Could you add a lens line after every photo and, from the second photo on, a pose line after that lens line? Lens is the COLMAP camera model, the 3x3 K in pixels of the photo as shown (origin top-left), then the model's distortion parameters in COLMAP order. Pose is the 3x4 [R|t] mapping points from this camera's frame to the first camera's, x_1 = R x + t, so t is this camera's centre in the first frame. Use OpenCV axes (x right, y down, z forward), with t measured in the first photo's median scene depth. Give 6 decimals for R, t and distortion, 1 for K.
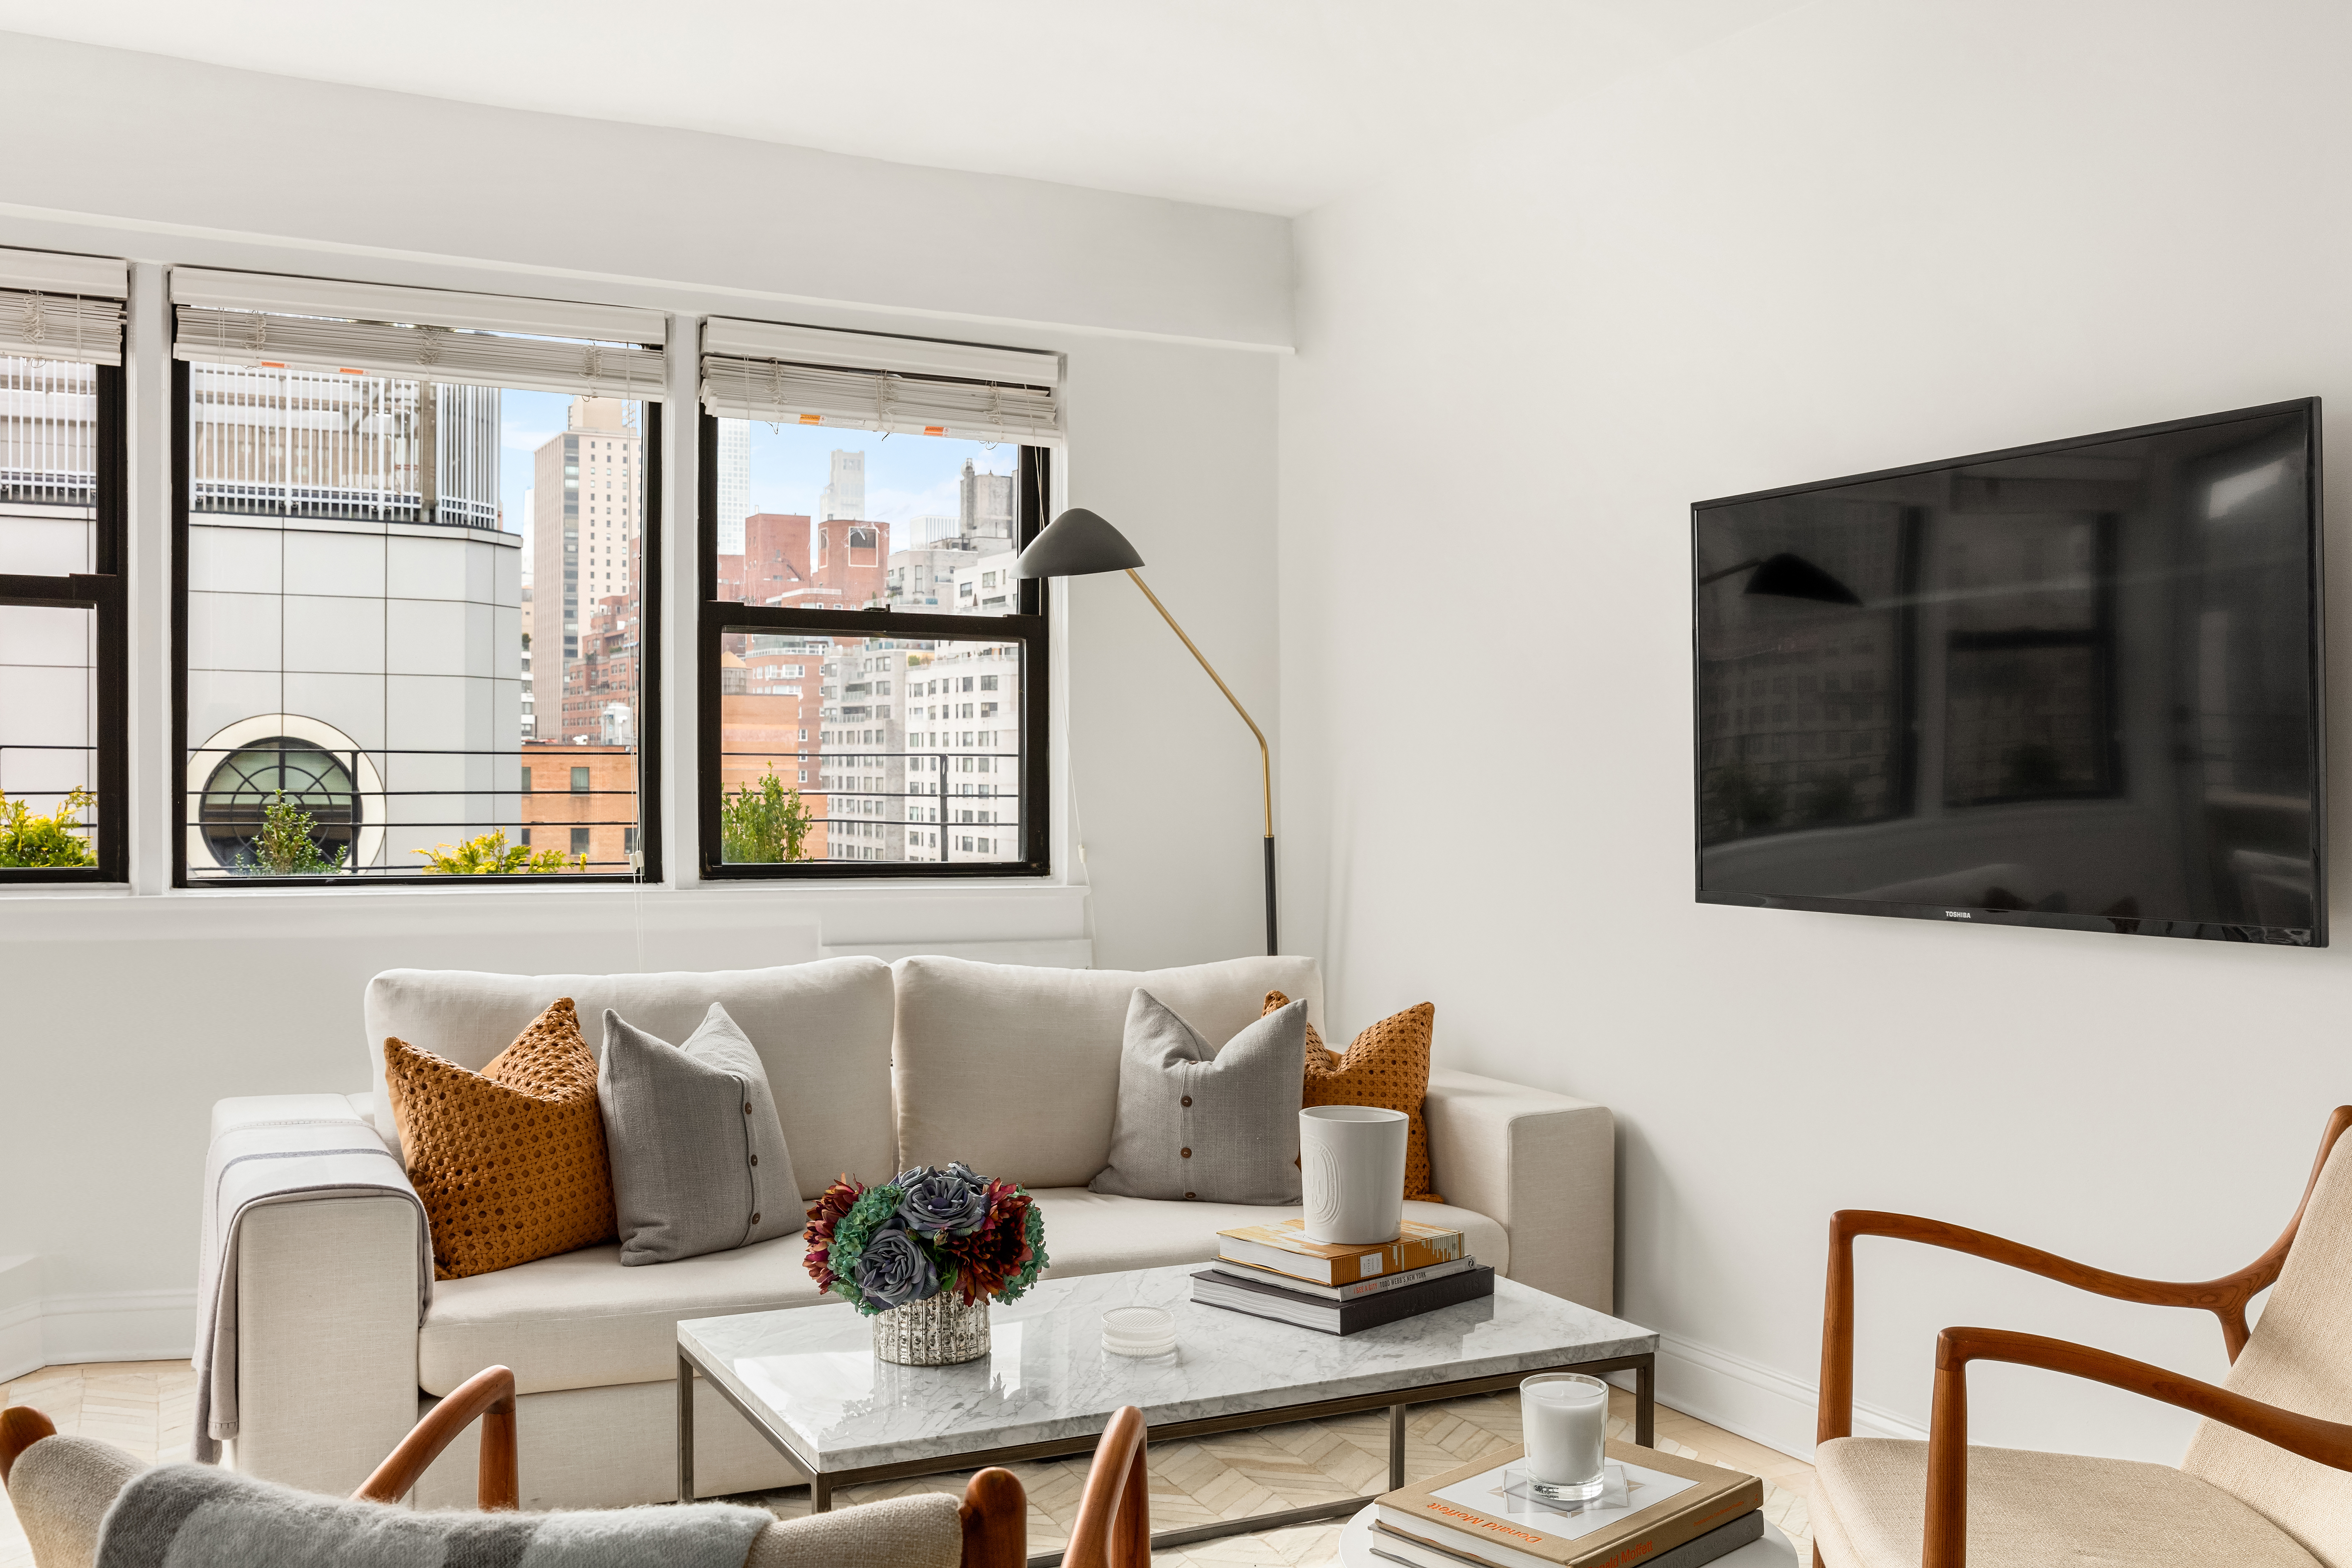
lens RADIAL K [[2181.5, 0, 1176.0], [0, 2181.5, 784.0], [0, 0, 1]] dist [-0.068963, 0.092178]
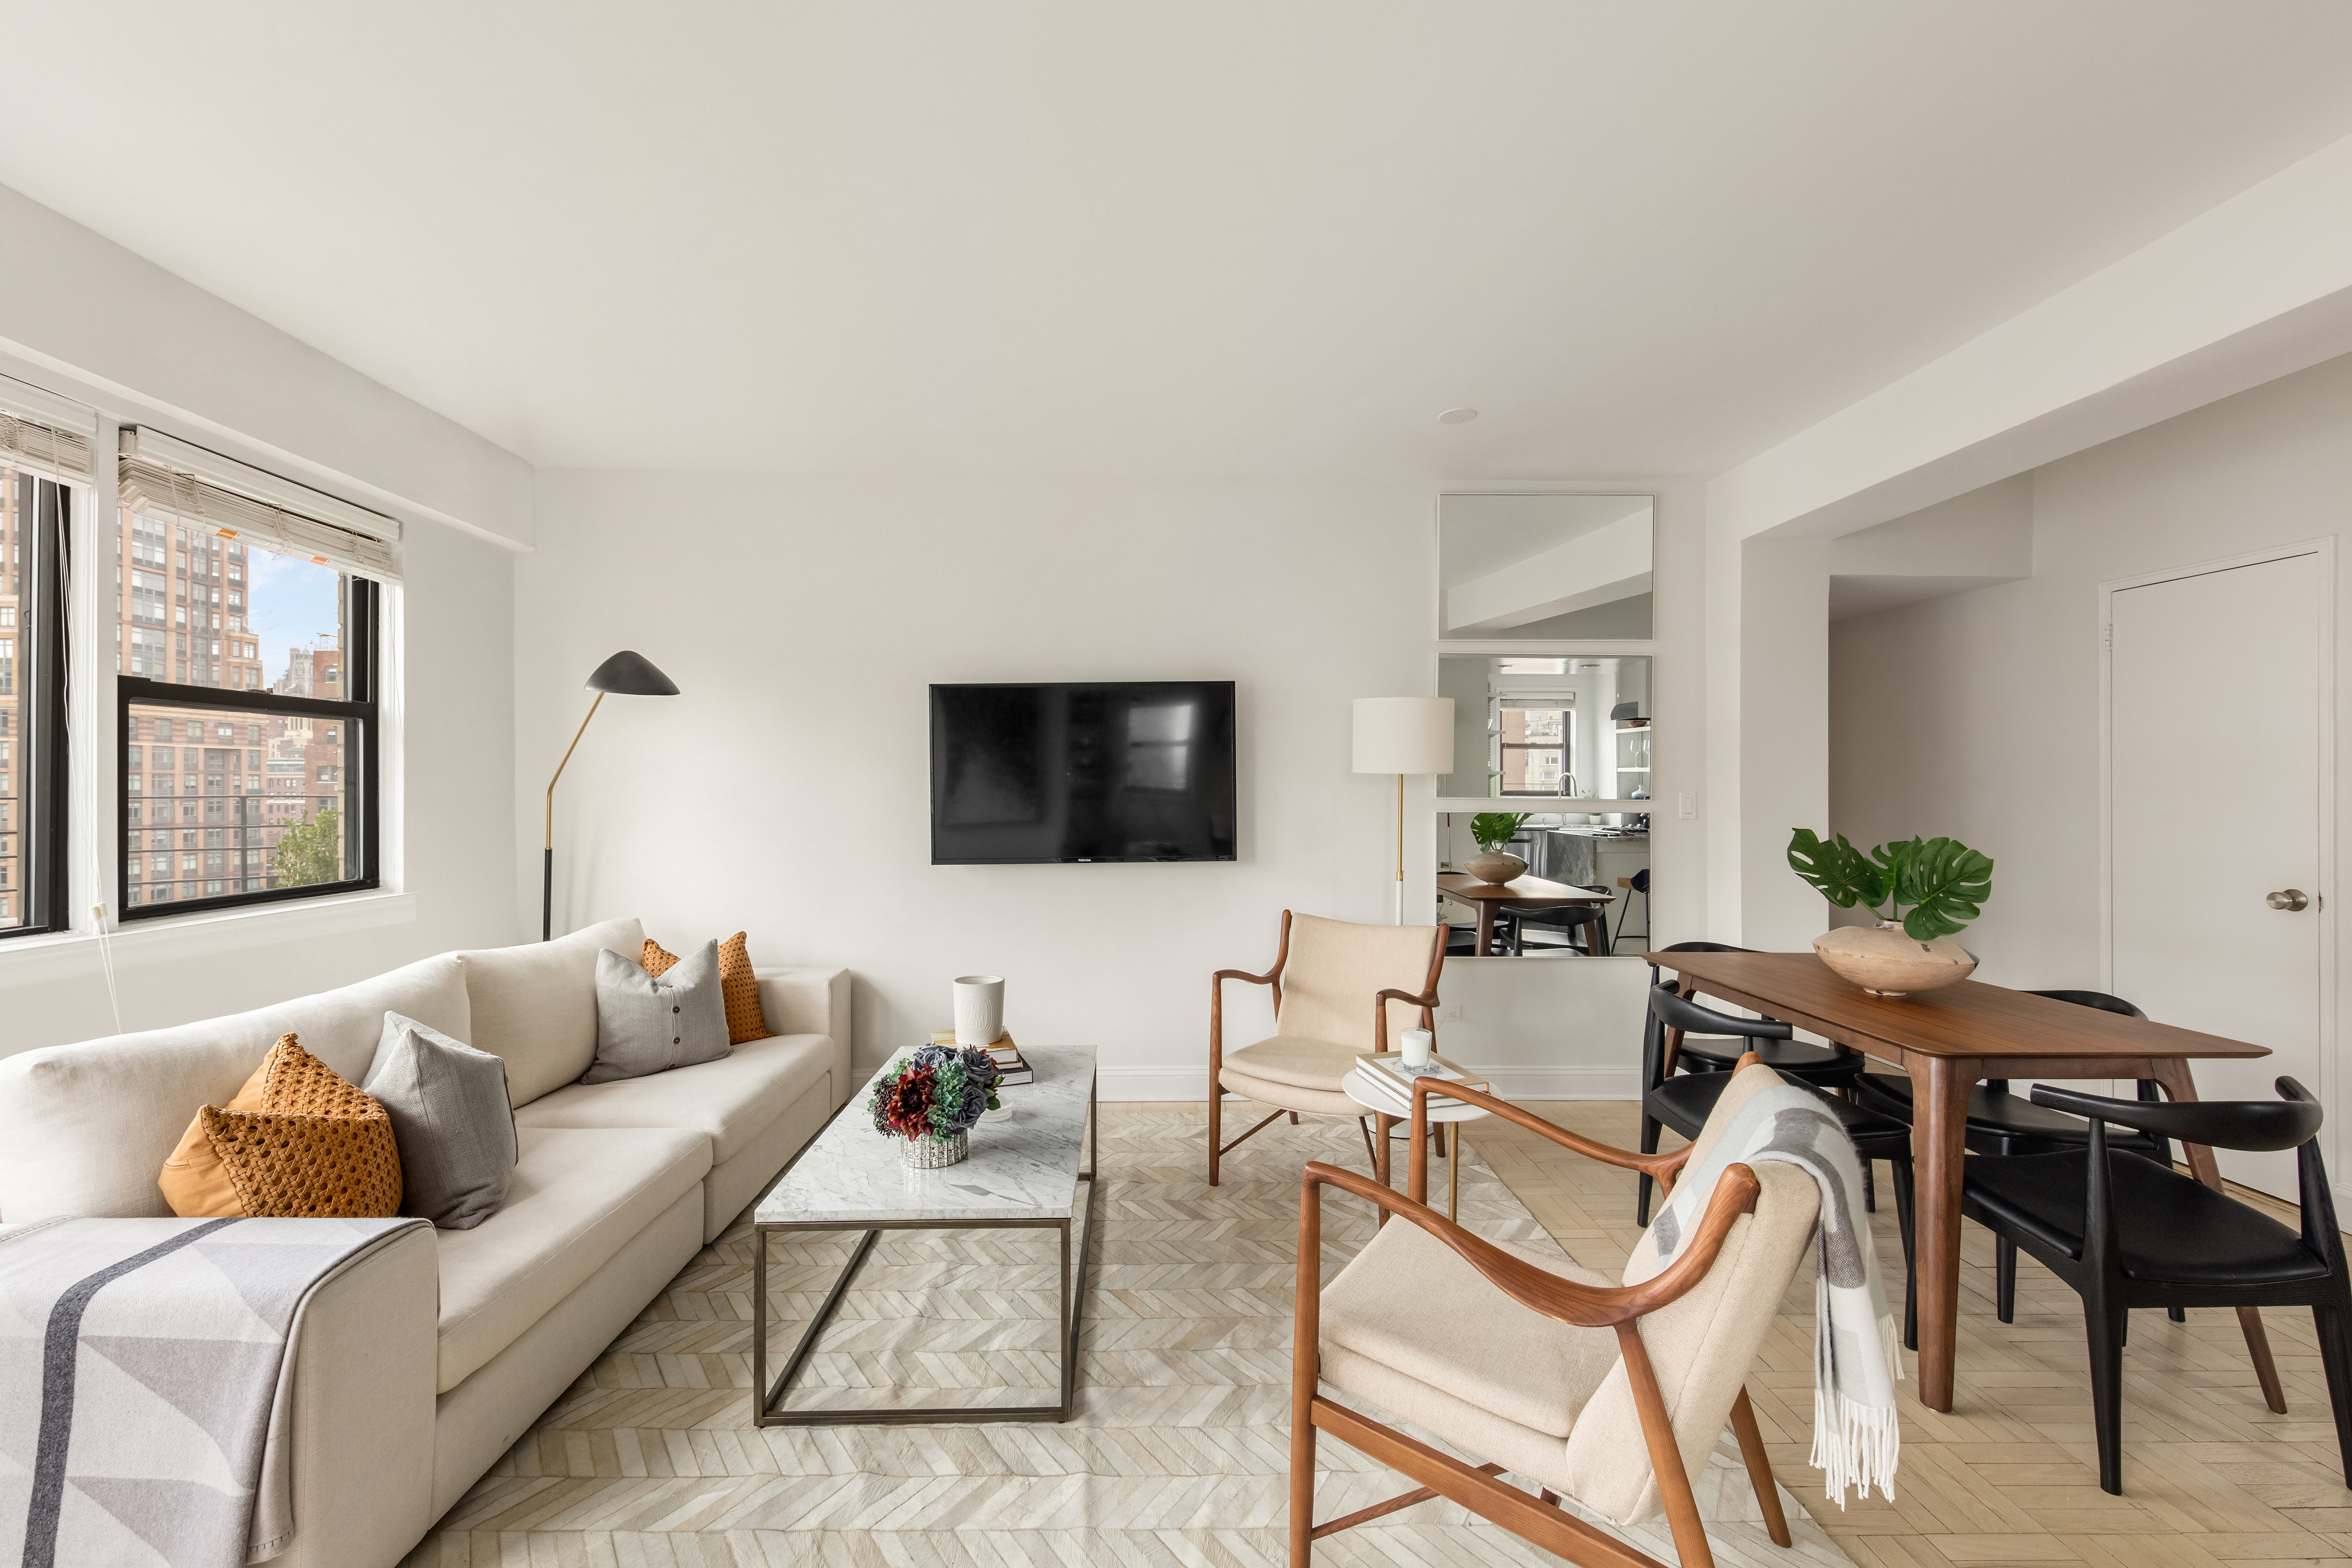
lens RADIAL K [[935.3, 0, 1176.0], [0, 935.3, 784.0], [0, 0, 1]] dist [-0.001349, -0.000239]
pose [[0.422221, -0.006172, 0.906472, -0.496504], [0.011554, 0.999932, 0.001426, -0.025434], [-0.906419, 0.009871, 0.422264, 0.353092]]
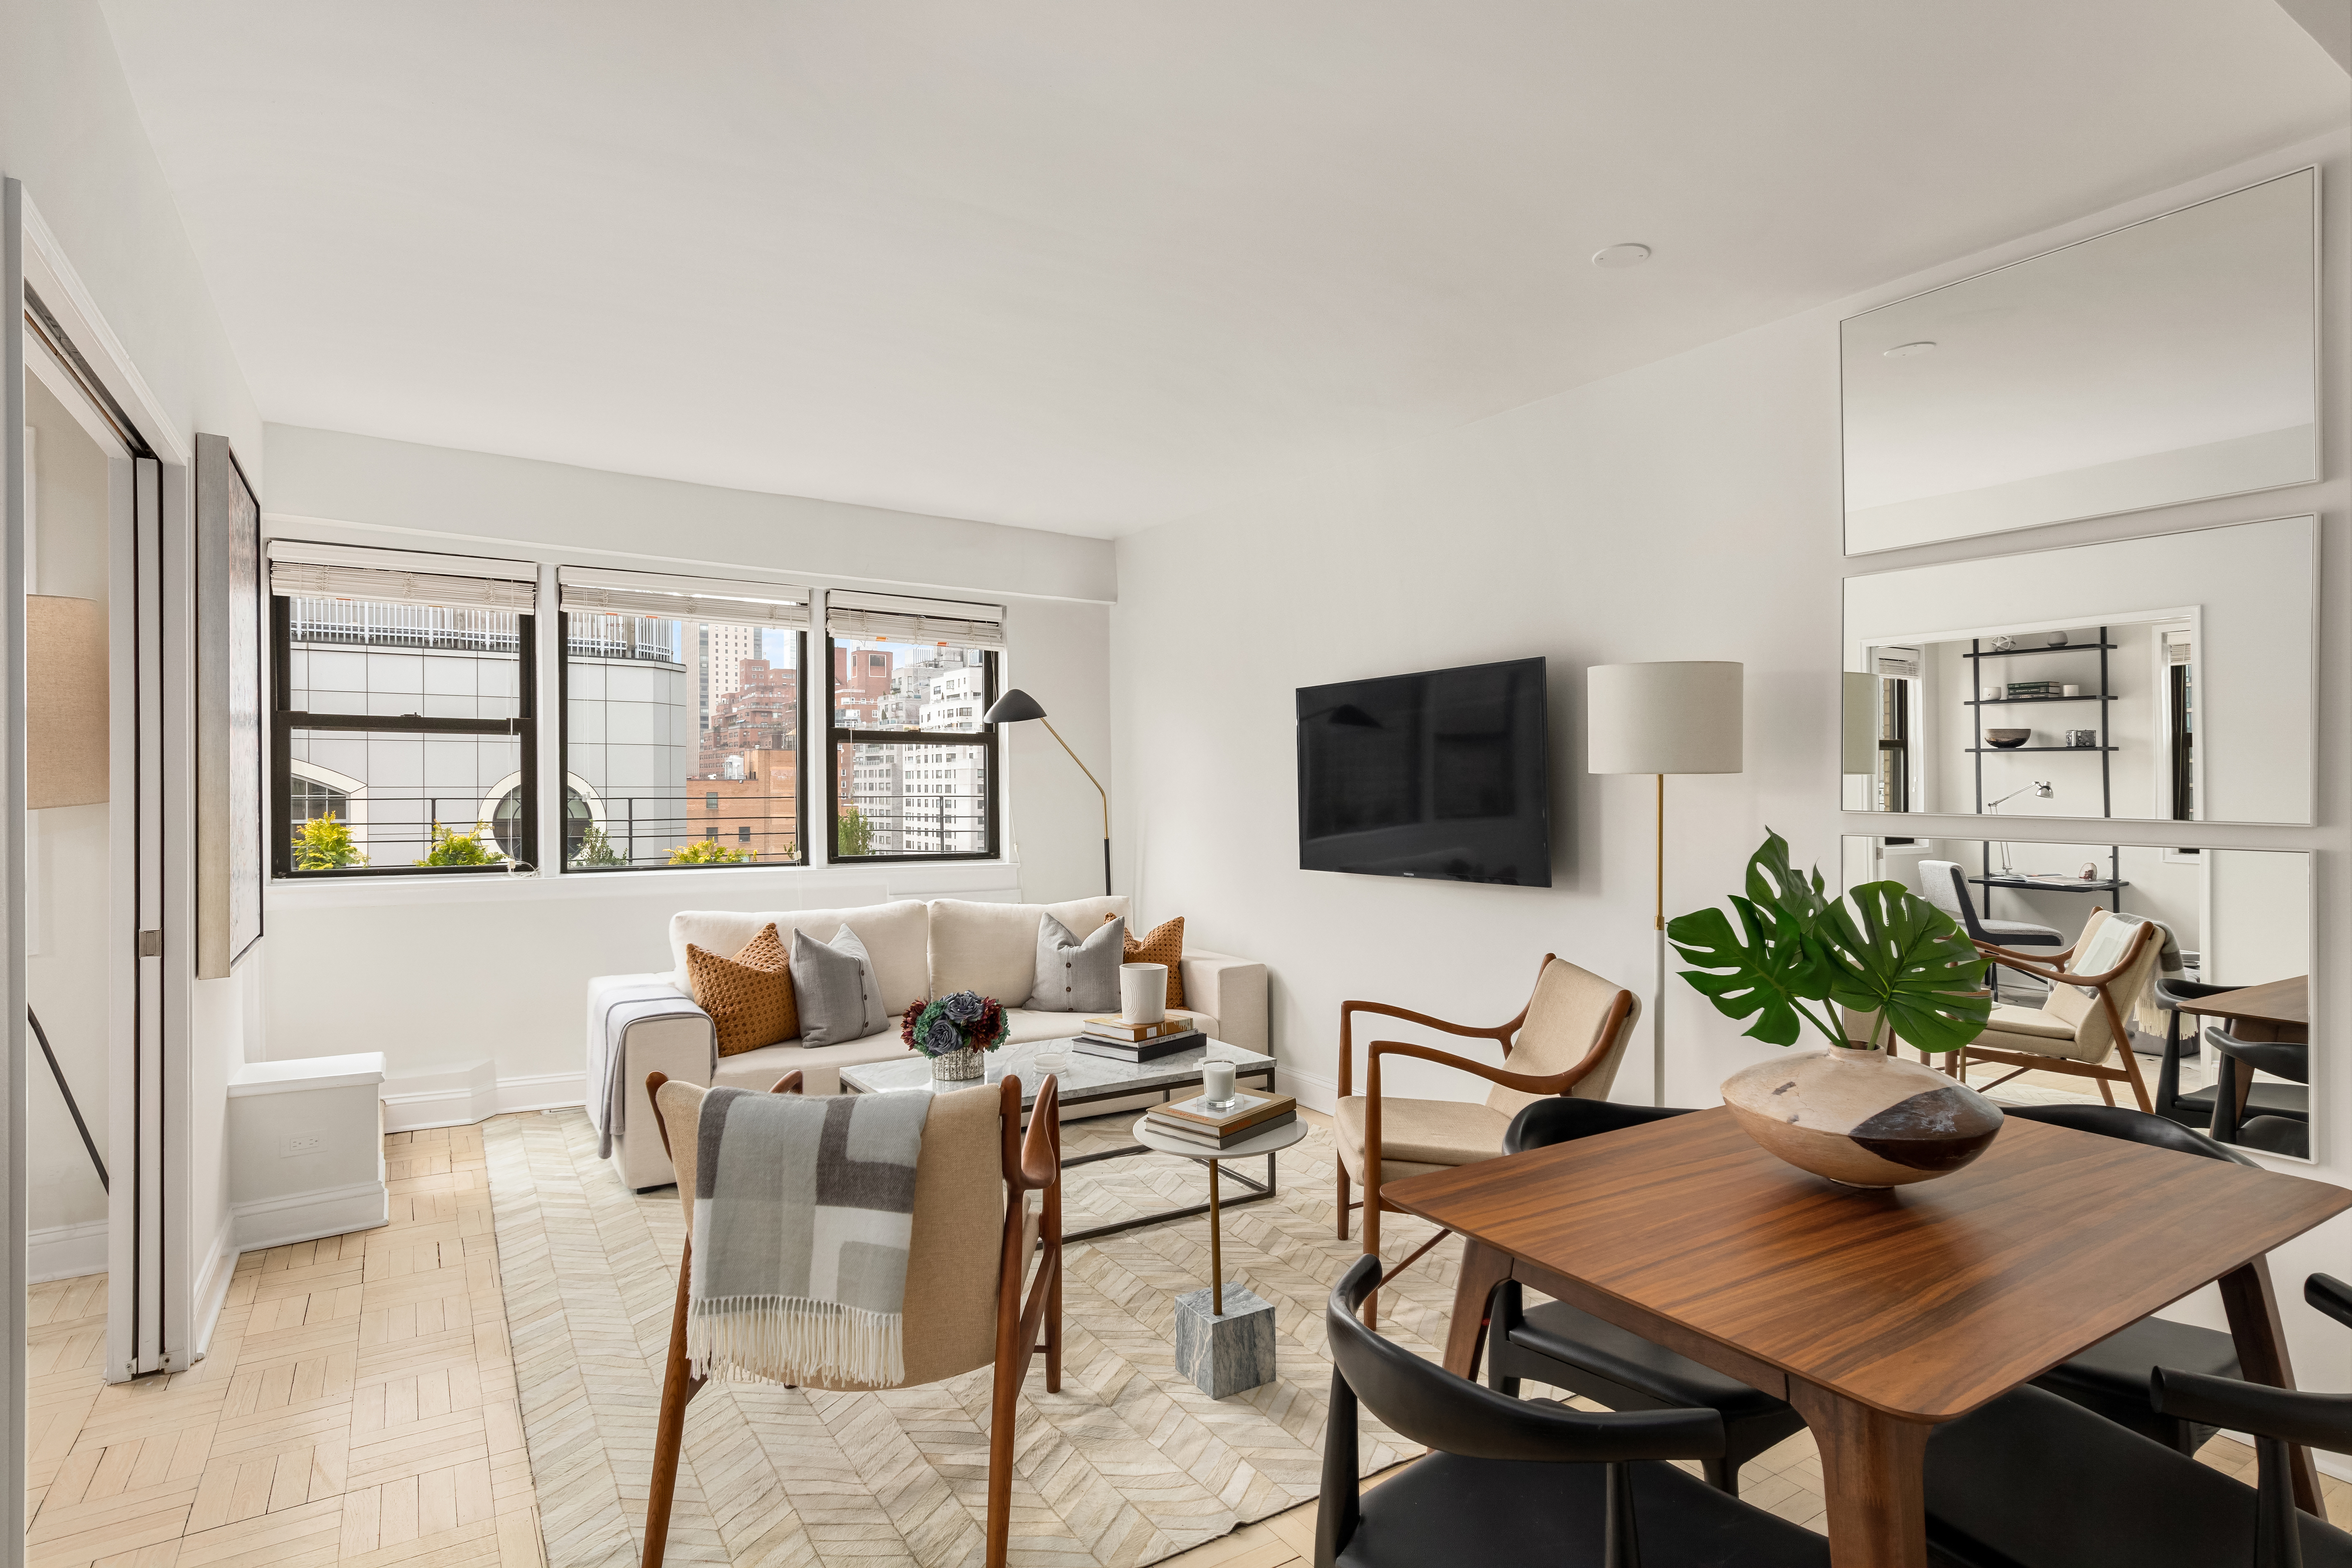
lens RADIAL K [[1218.0, 0, 1176.0], [0, 1218.0, 784.0], [0, 0, 1]] dist [0.027797, -0.000074]
pose [[0.995199, -0.008346, 0.097519, -0.005375], [0.009383, 0.999904, -0.010174, -0.019424], [-0.097425, 0.011040, 0.995182, -0.207835]]
